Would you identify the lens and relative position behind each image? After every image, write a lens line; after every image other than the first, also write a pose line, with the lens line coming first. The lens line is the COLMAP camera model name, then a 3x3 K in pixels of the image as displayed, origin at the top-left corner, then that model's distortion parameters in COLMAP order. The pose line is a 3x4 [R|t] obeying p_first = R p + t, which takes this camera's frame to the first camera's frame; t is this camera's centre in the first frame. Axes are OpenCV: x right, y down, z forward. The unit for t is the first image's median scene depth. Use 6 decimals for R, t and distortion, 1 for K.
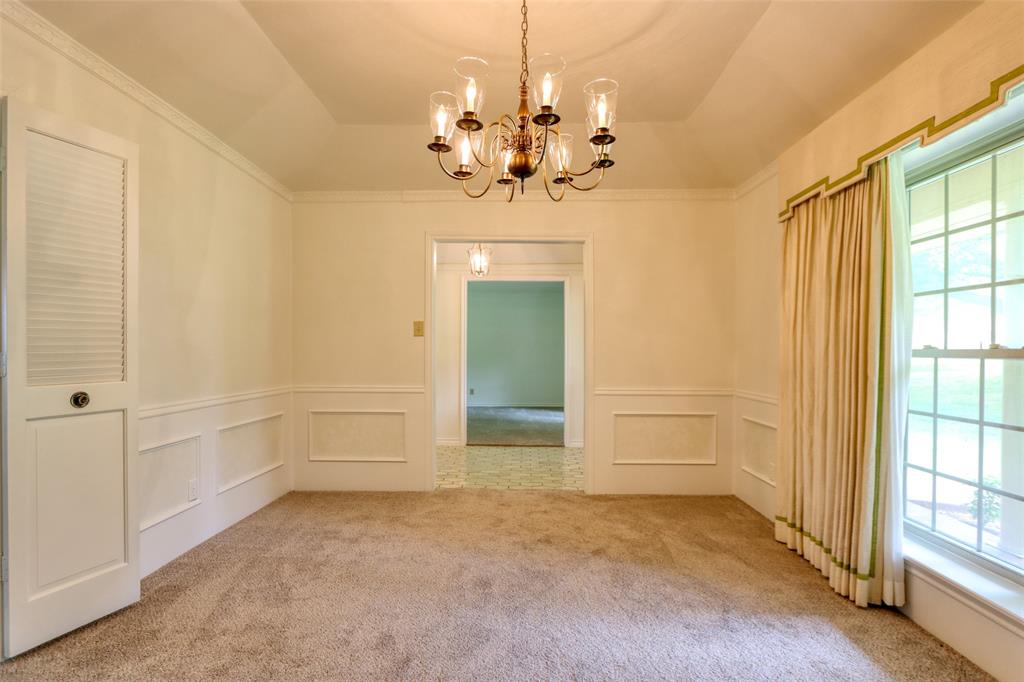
lens RADIAL K [[496.2, 0, 515.9], [0, 496.2, 349.6], [0, 0, 1]] dist [-0.016256, 0.002471]
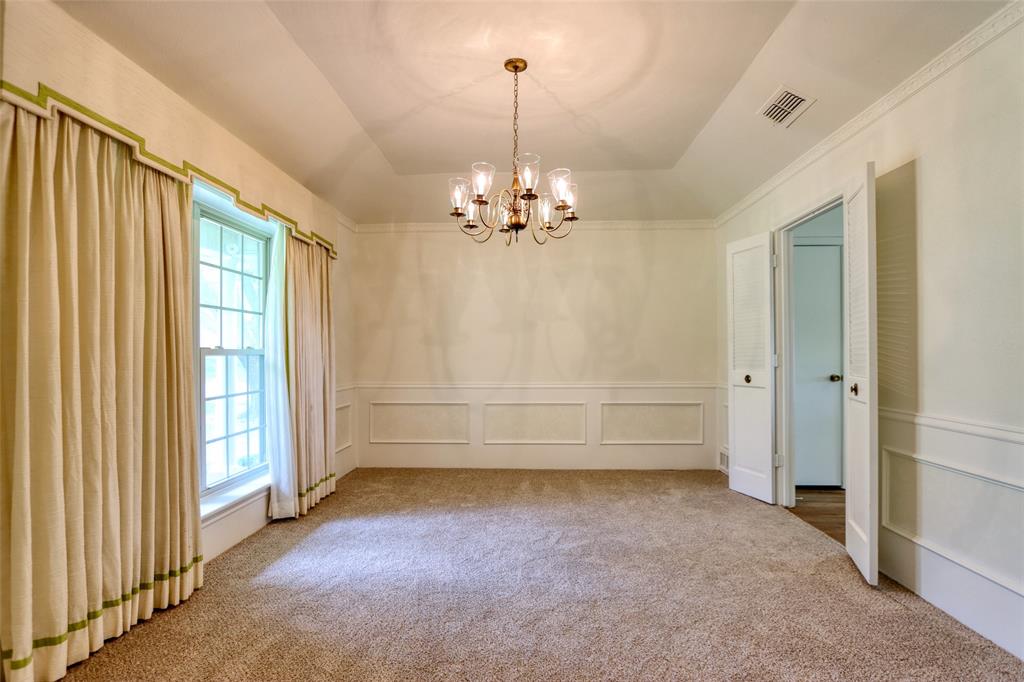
lens RADIAL K [[496.2, 0, 515.9], [0, 496.2, 349.6], [0, 0, 1]] dist [-0.016256, 0.002471]
pose [[-0.999282, -0.005823, 0.037434, -0.029276], [-0.006286, 0.999905, -0.012260, 0.010440], [-0.037359, -0.012487, -0.999224, 2.016259]]
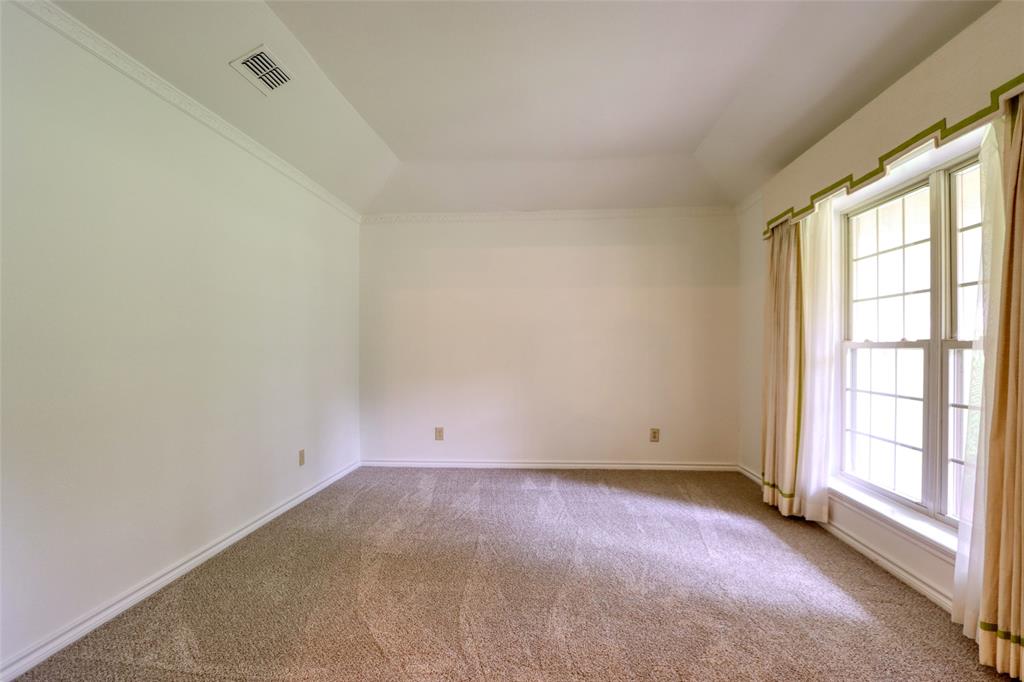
lens RADIAL K [[496.2, 0, 515.9], [0, 496.2, 349.6], [0, 0, 1]] dist [-0.016256, 0.002471]
pose [[0.998312, -0.005684, -0.057792, -0.016471], [0.006162, 0.999948, 0.008089, 0.003042], [0.057743, -0.008432, 0.998296, -0.371003]]
